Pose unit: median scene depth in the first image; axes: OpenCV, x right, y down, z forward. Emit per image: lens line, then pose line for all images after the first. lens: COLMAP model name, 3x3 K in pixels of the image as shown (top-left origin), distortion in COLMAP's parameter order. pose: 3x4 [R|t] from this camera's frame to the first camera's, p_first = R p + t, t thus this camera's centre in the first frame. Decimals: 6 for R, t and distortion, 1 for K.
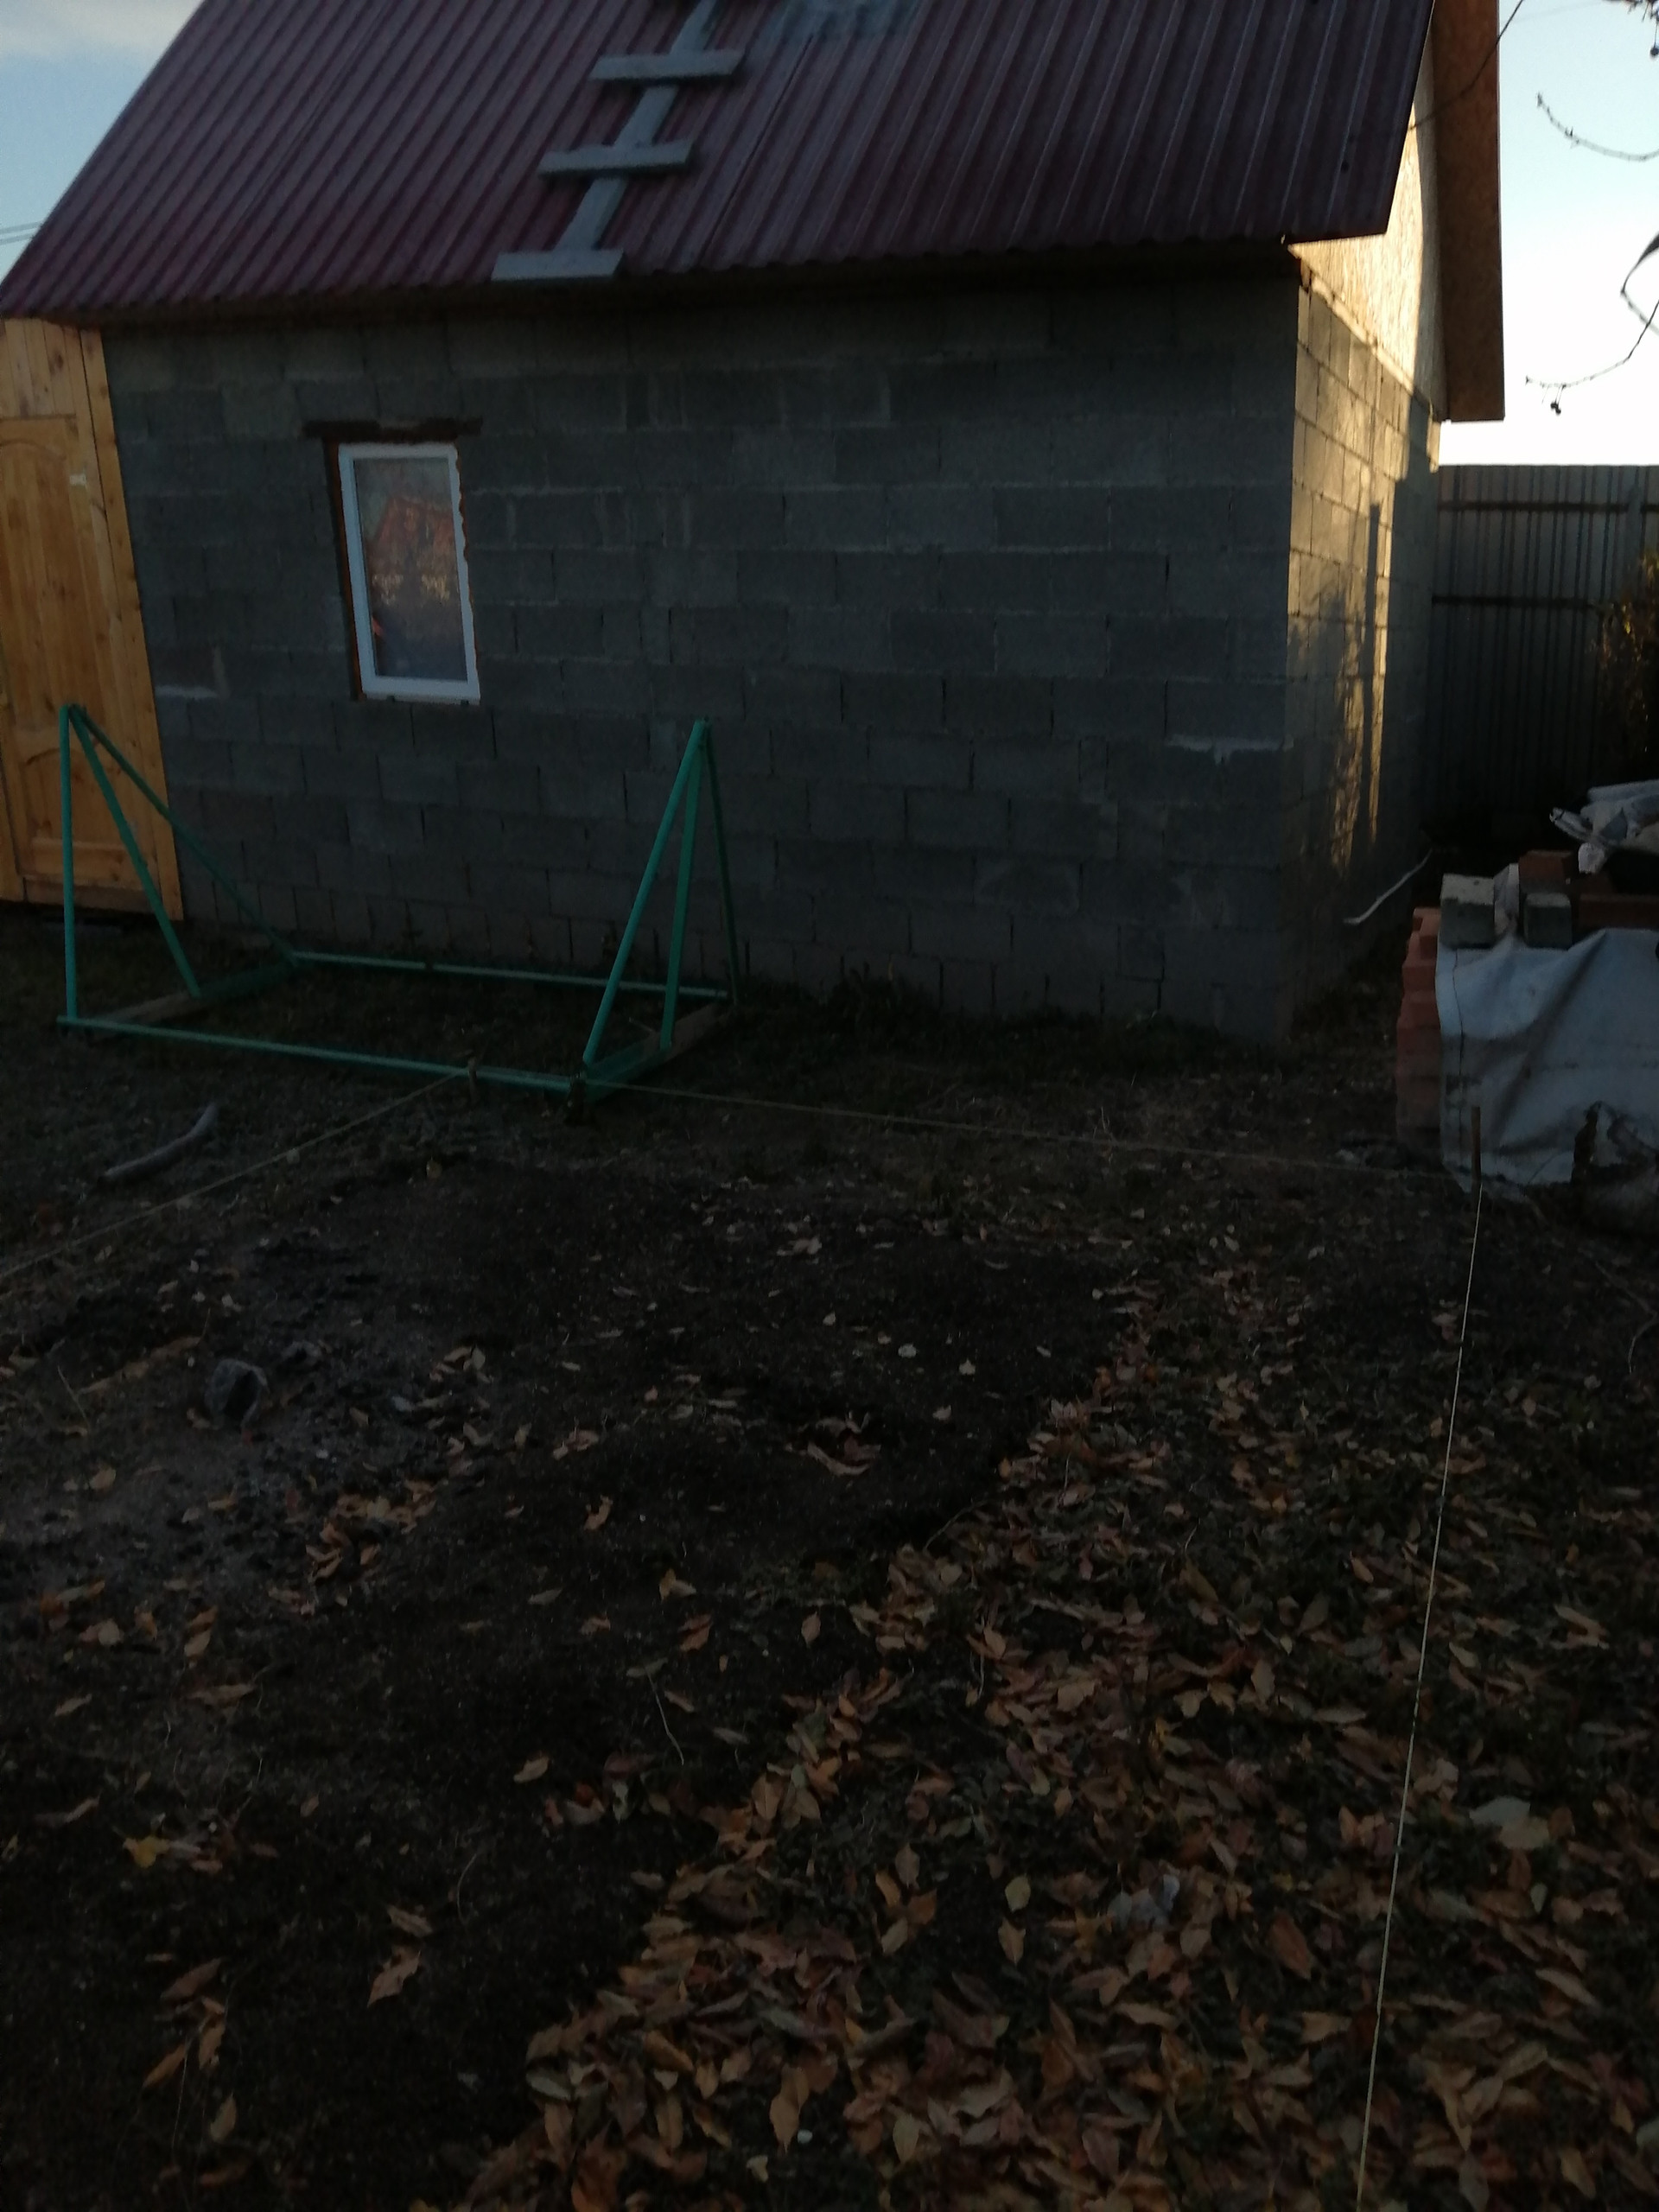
lens RADIAL K [[1738.9, 0, 829.5], [0, 1738.9, 1106.0], [0, 0, 1]] dist [-0.006073, -0.003312]
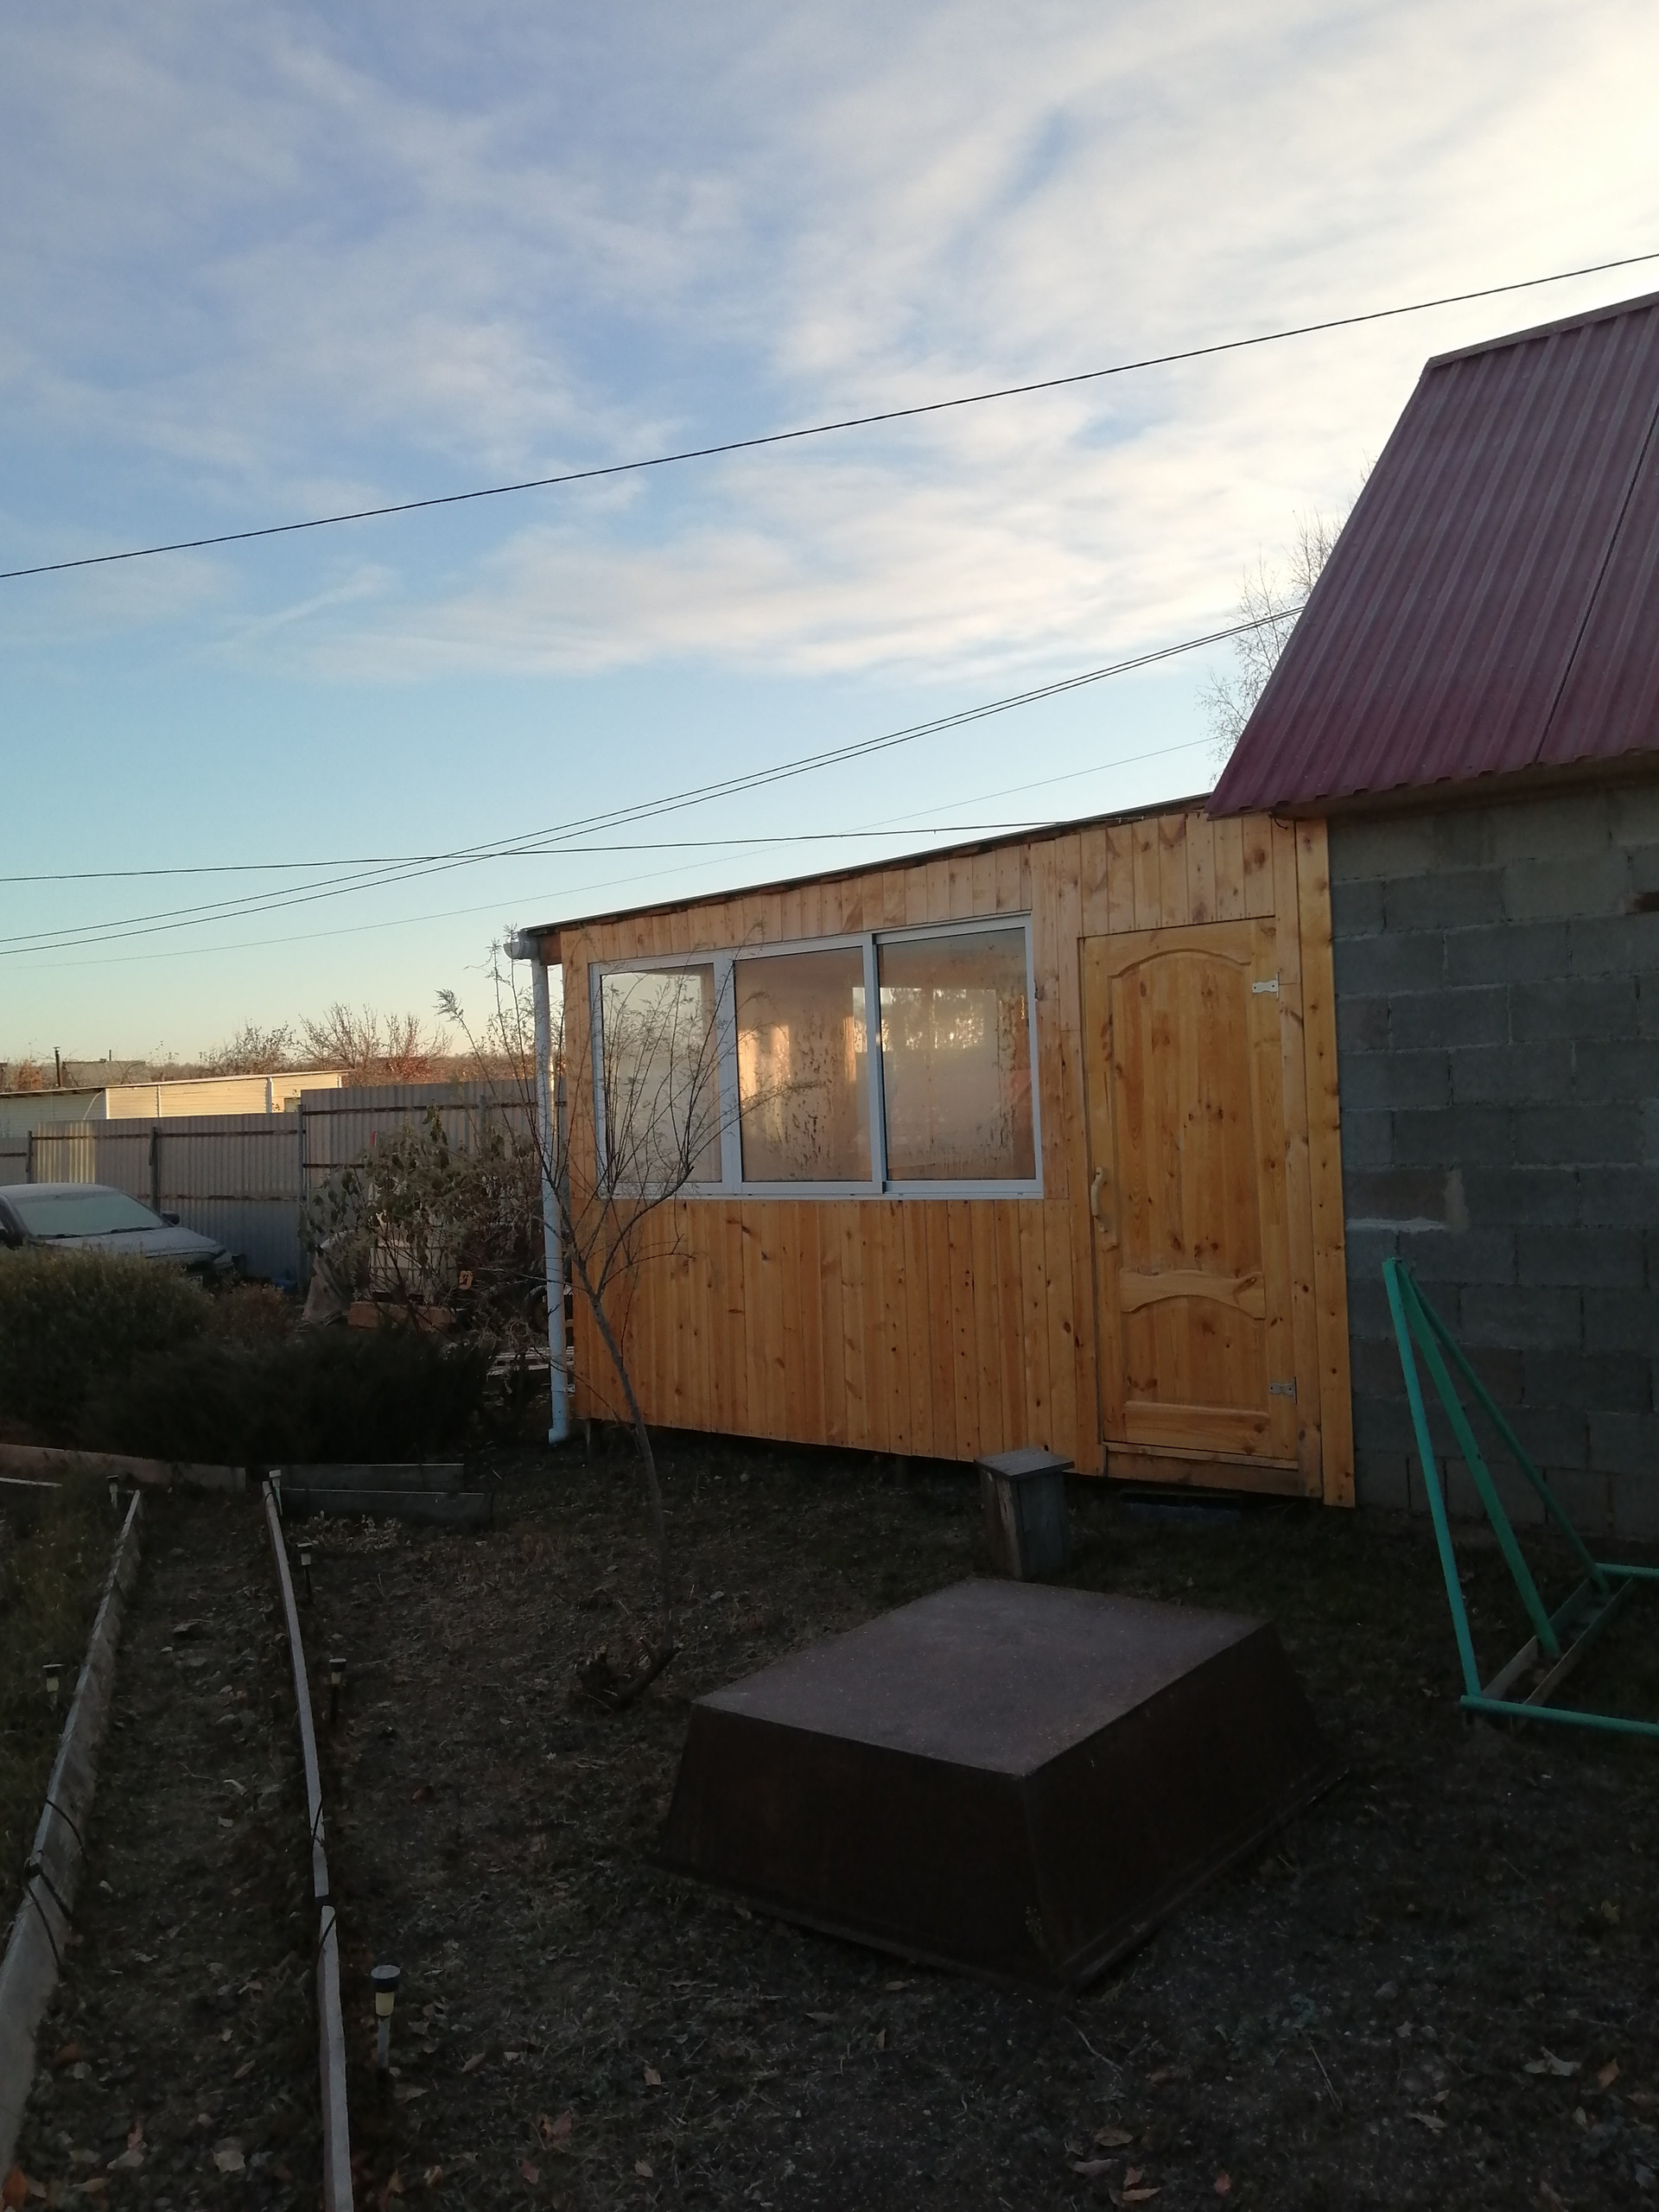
lens RADIAL K [[1738.9, 0, 829.5], [0, 1738.9, 1106.0], [0, 0, 1]] dist [-0.006073, -0.003312]
pose [[0.968378, -0.051284, -0.244161, -0.433903], [-0.021173, 0.958222, -0.285241, -0.054215], [0.248588, 0.281391, 0.926835, 0.164902]]
